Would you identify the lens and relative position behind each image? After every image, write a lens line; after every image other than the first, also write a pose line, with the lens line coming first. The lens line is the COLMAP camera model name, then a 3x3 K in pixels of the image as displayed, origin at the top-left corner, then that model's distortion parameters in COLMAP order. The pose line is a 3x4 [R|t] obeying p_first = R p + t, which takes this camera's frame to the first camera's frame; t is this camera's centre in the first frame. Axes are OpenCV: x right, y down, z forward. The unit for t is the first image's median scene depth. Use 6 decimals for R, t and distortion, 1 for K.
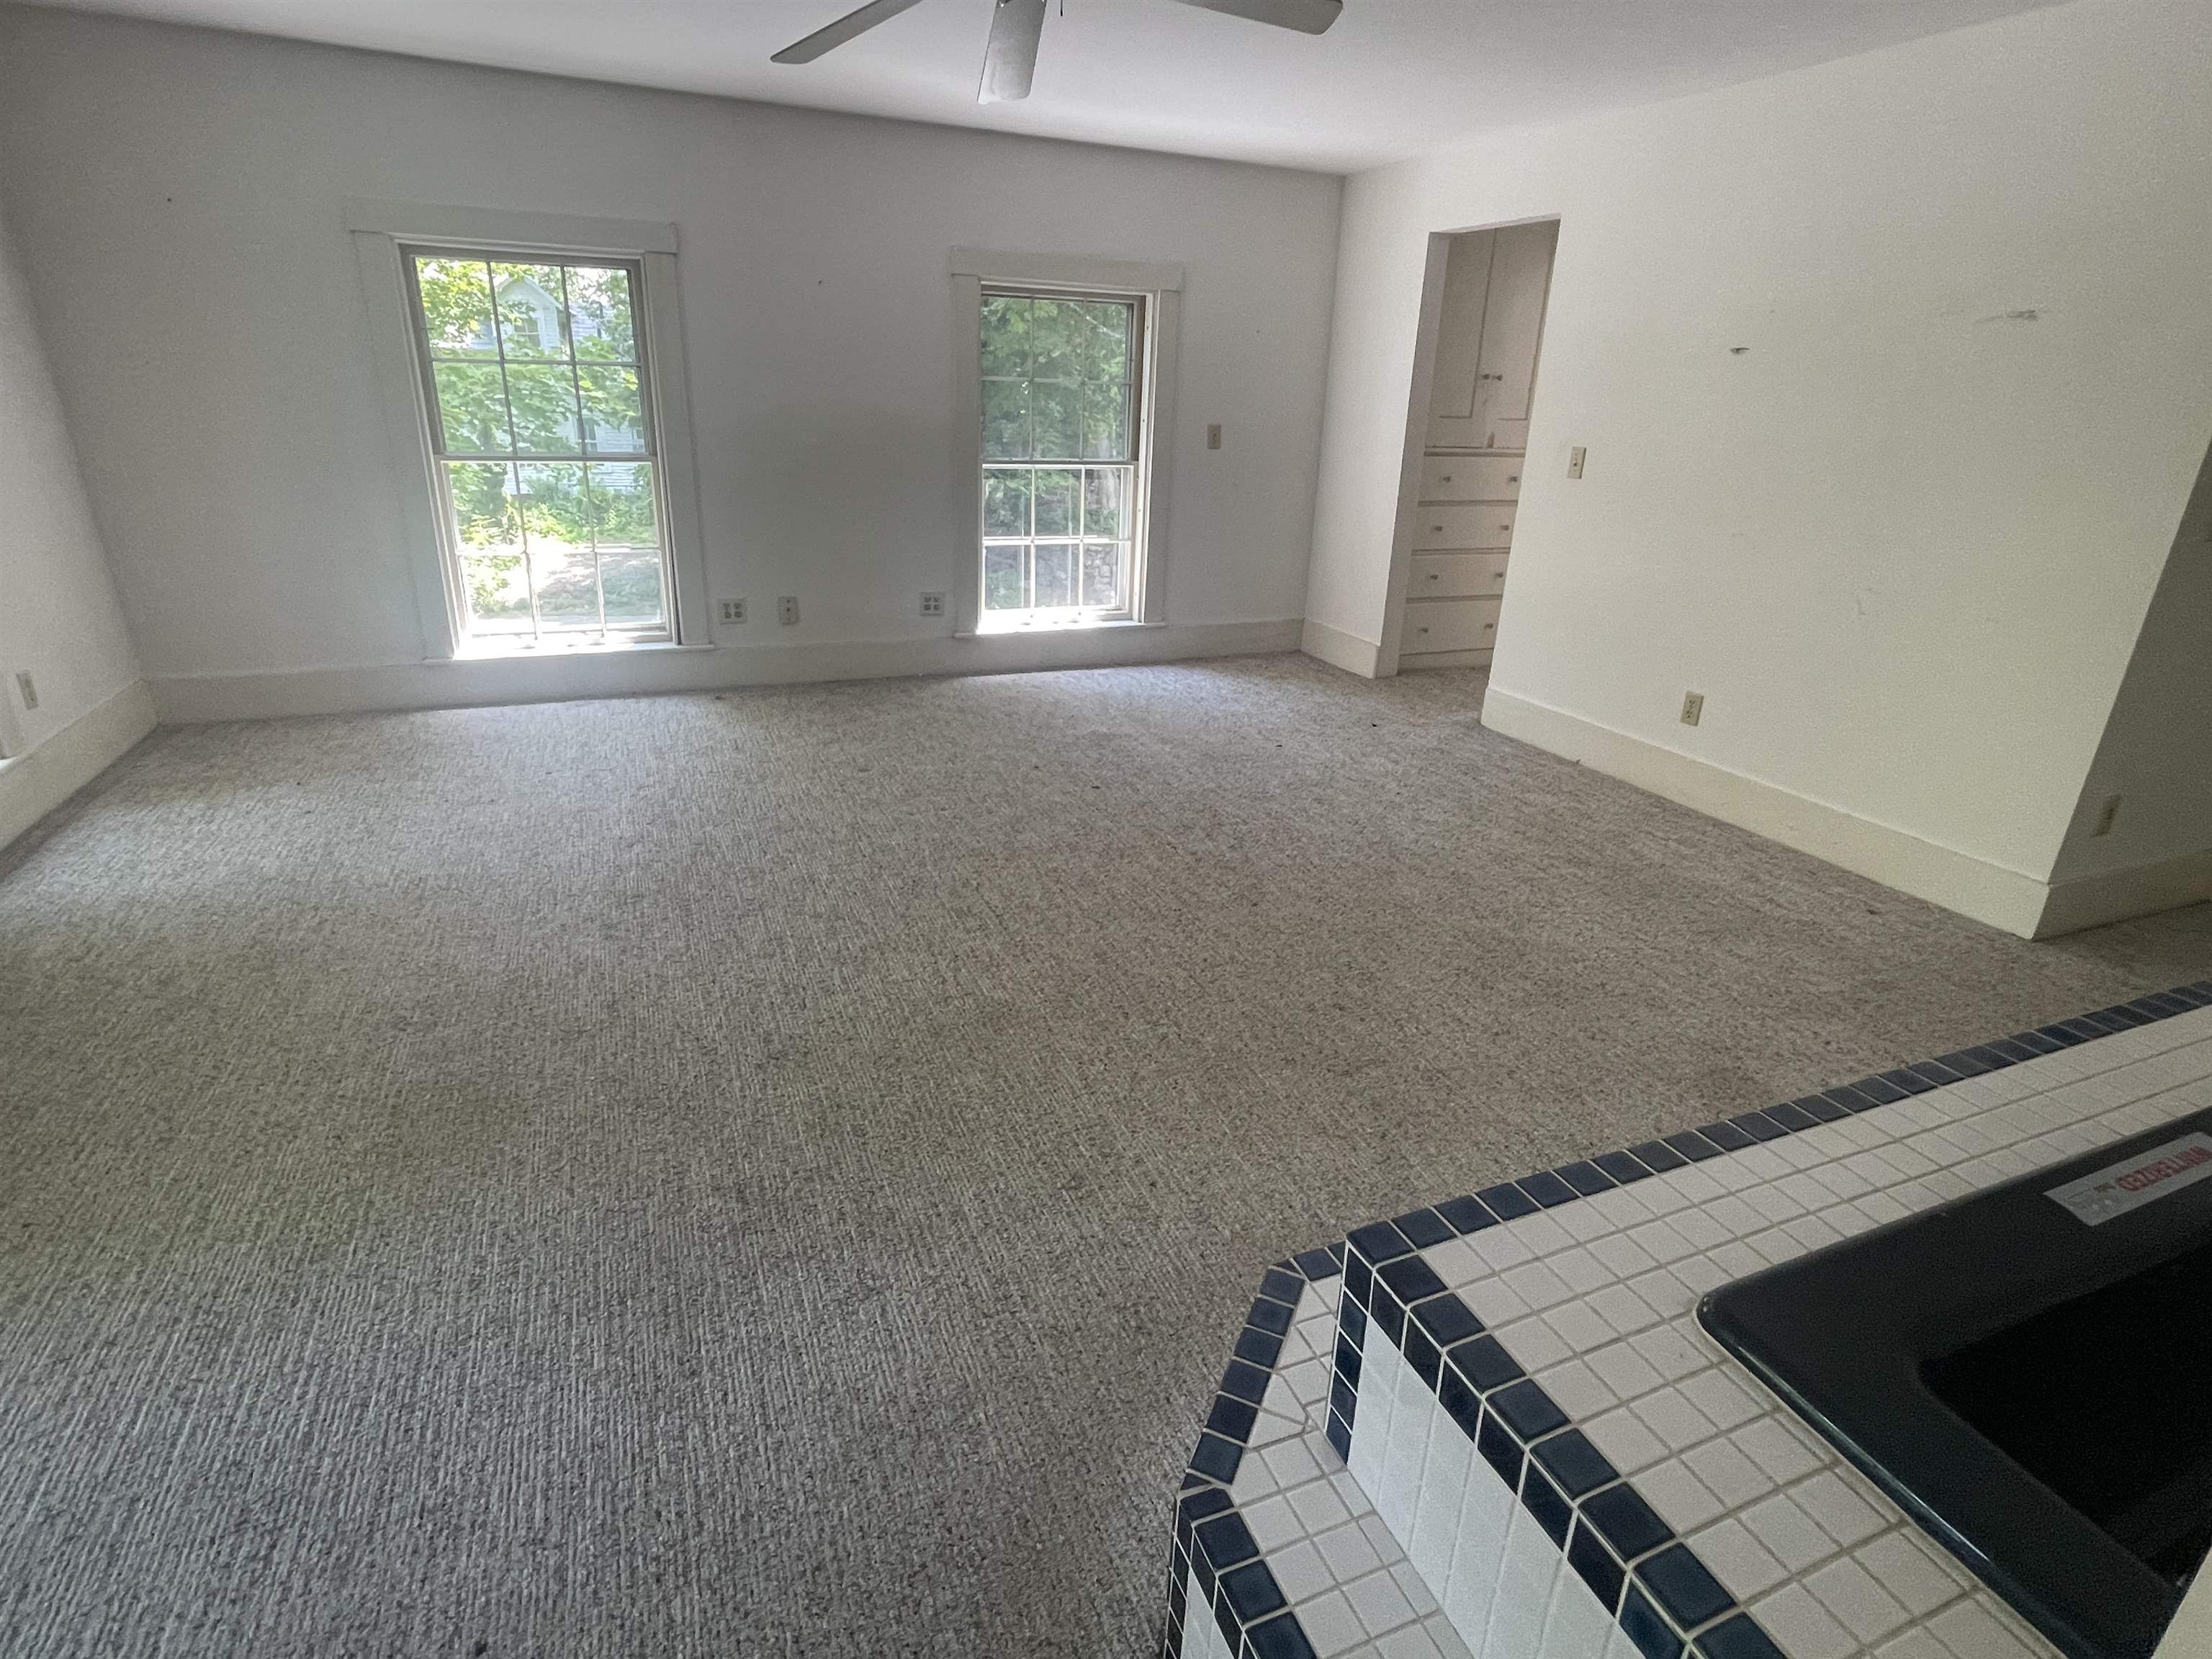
lens RADIAL K [[1130.7, 0, 1108.2], [0, 1130.7, 816.2], [0, 0, 1]] dist [-0.004102, -0.000461]
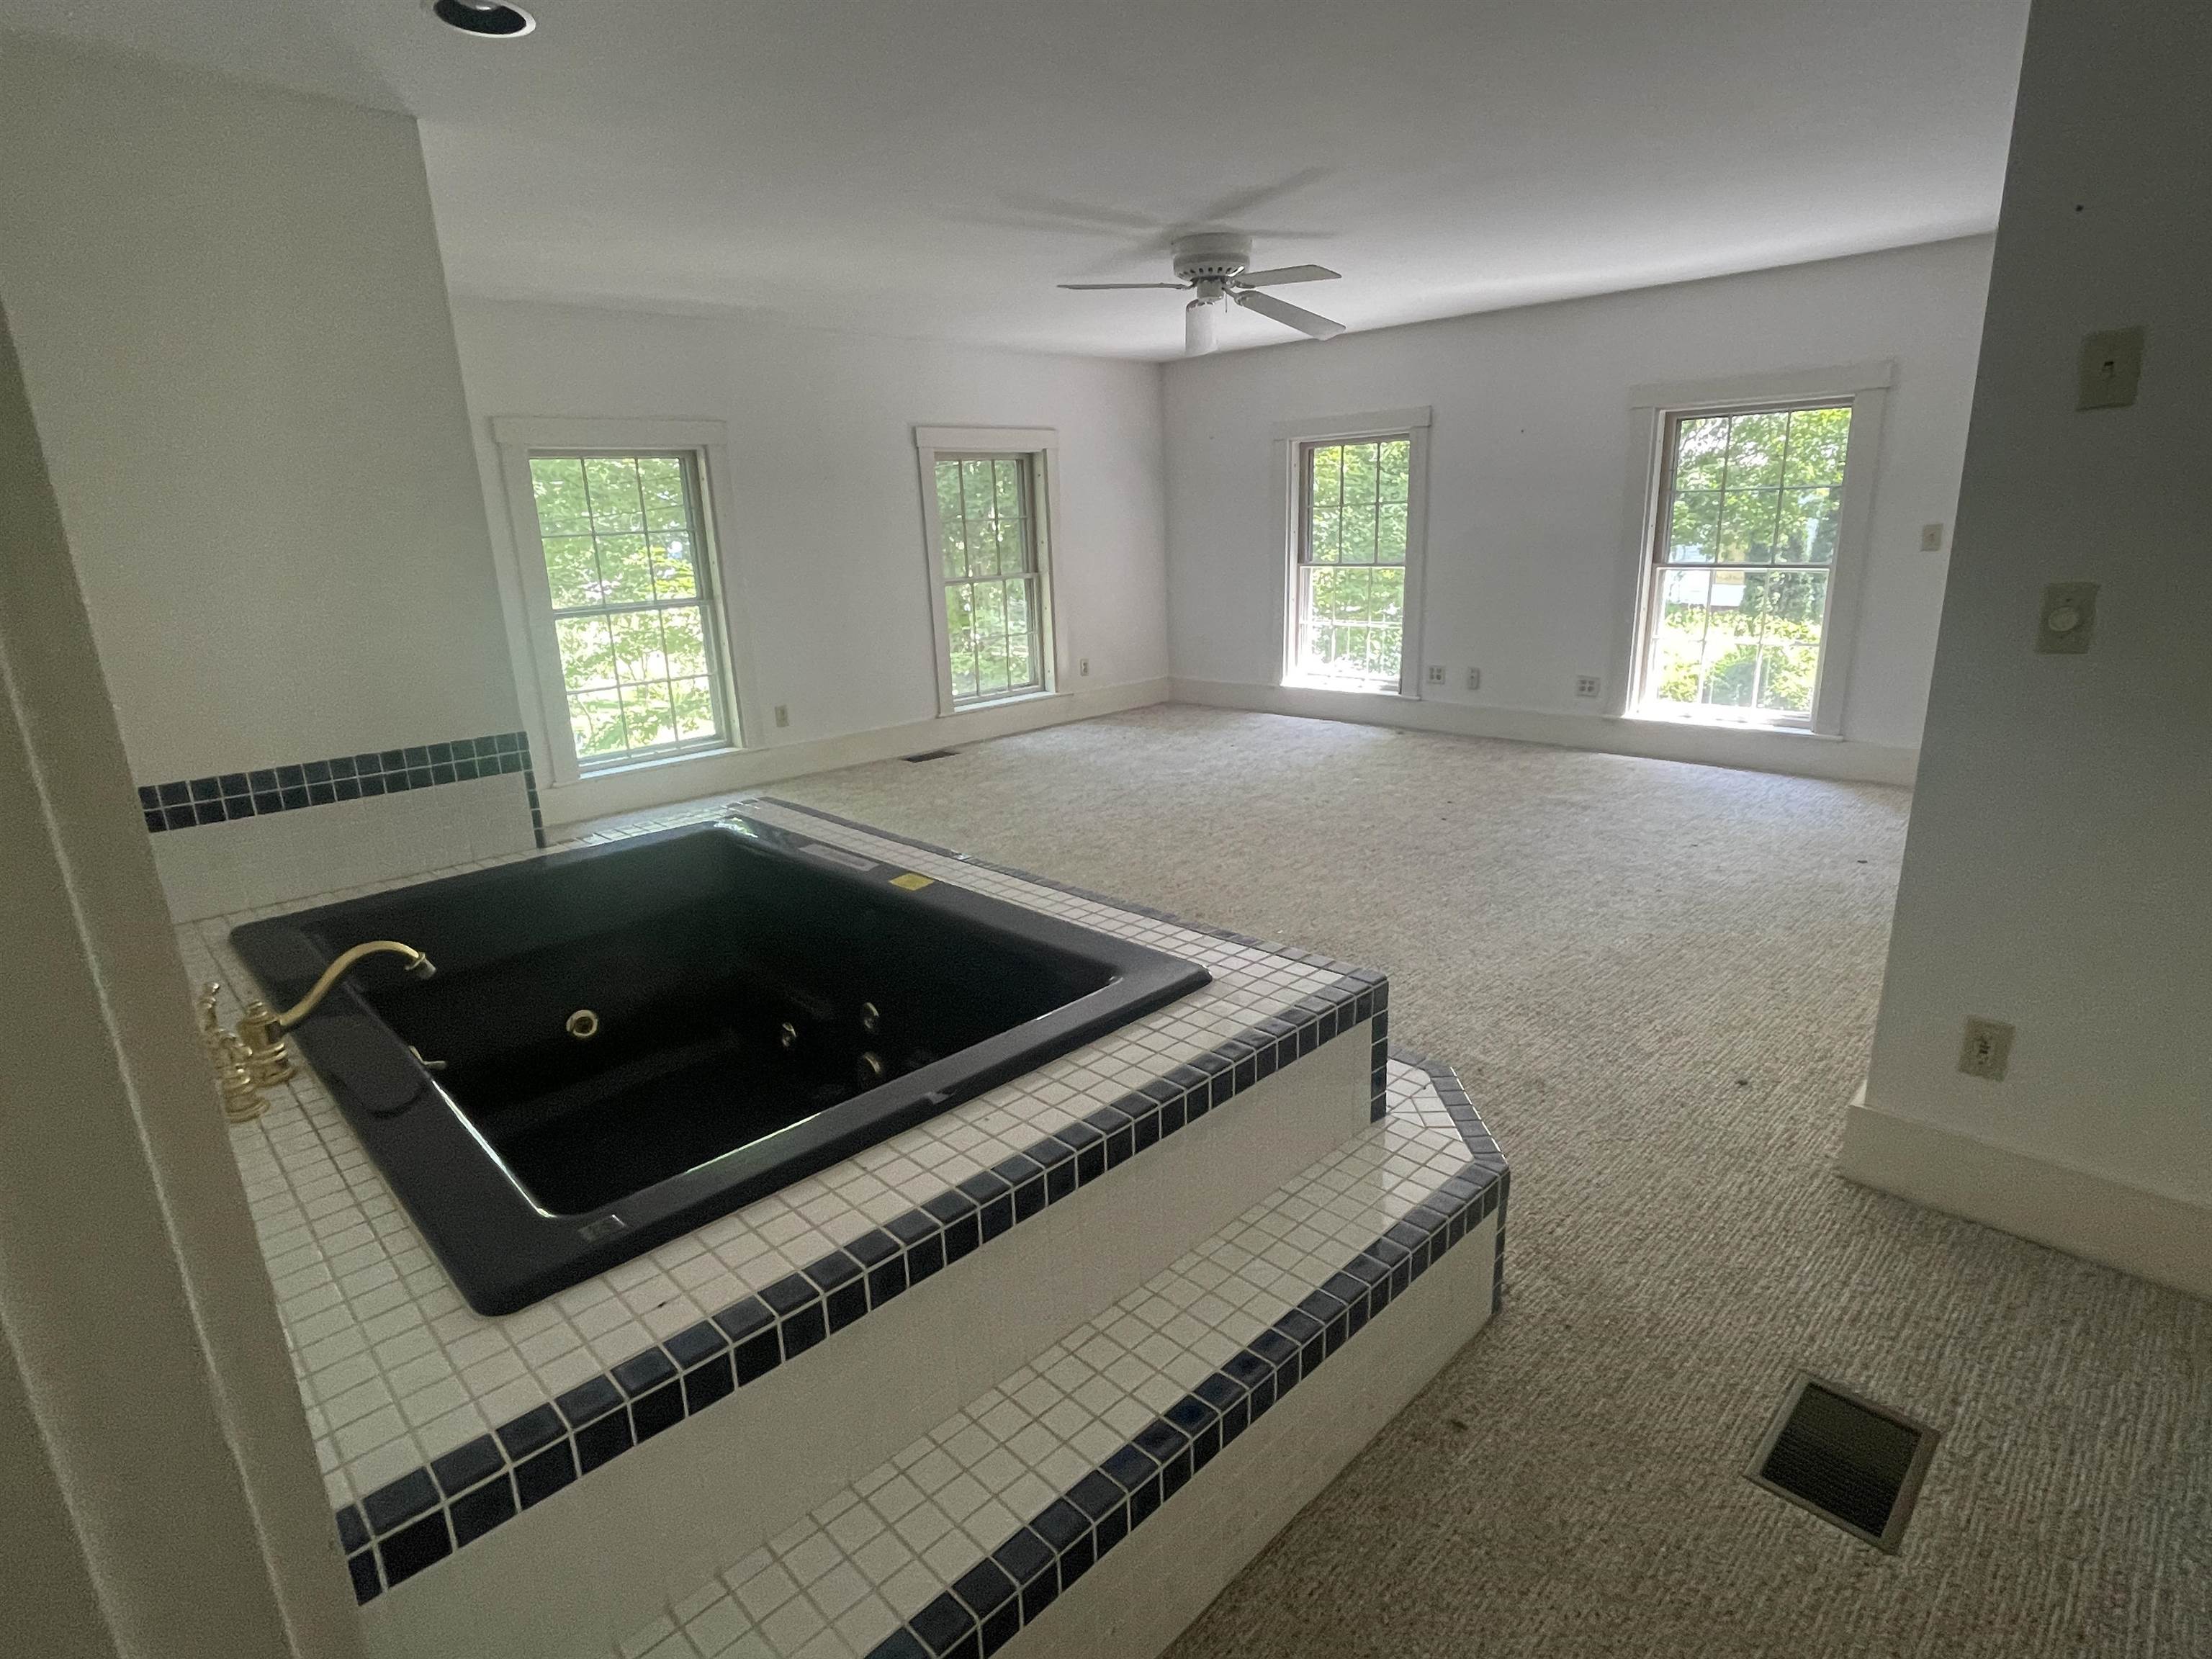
lens RADIAL K [[1130.7, 0, 1109.1], [0, 1130.7, 834.3], [0, 0, 1]] dist [-0.004102, -0.000461]
pose [[0.370532, 0.208054, -0.905218, 0.836354], [-0.276152, 0.955195, 0.106504, -0.034435], [0.886818, 0.210514, 0.411385, 0.132441]]
